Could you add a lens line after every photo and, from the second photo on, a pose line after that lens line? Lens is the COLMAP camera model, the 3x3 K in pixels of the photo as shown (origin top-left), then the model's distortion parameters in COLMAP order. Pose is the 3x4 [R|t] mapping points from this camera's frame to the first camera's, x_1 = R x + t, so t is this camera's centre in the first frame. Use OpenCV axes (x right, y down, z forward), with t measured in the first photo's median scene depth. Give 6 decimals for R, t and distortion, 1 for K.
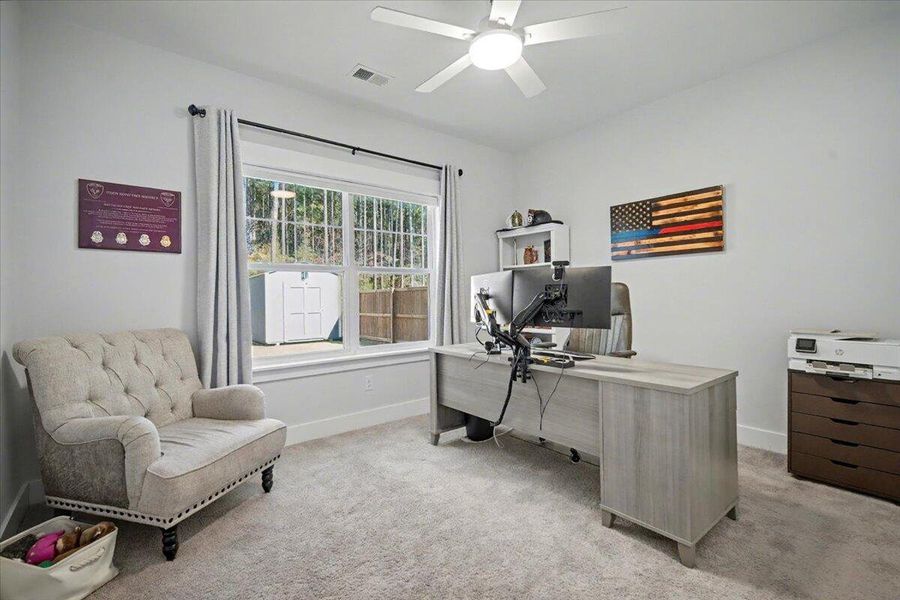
lens RADIAL K [[395.4, 0, 443.5], [0, 395.4, 298.2], [0, 0, 1]] dist [0.000873, -0.002663]
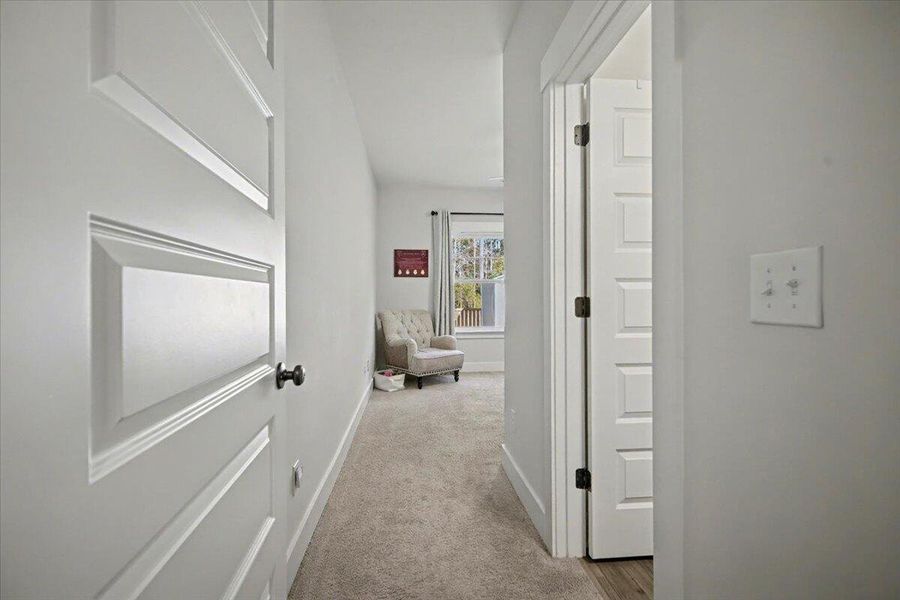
lens RADIAL K [[395.4, 0, 449.6], [0, 395.4, 299.9], [0, 0, 1]] dist [0.000873, -0.002663]
pose [[0.831410, 0.002668, -0.555653, 0.683644], [-0.003910, 0.999992, -0.001048, 0.017731], [0.555646, 0.003044, 0.831413, -0.798346]]
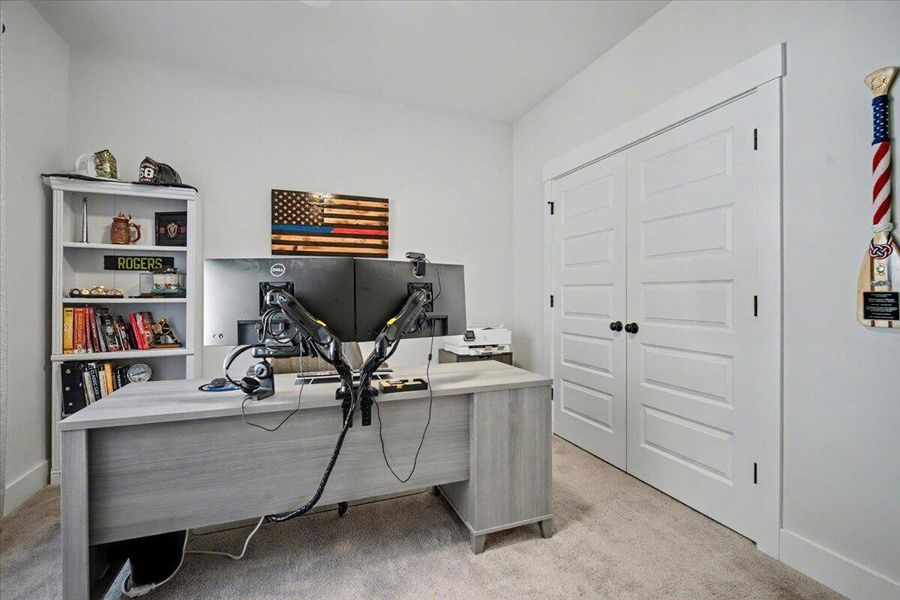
lens RADIAL K [[395.4, 0, 447.9], [0, 395.4, 298.6], [0, 0, 1]] dist [0.000873, -0.002663]
pose [[0.311889, 0.005207, 0.950104, -0.398752], [0.001768, 0.999980, -0.006061, 0.001185], [-0.950117, 0.003570, 0.311874, 0.662490]]
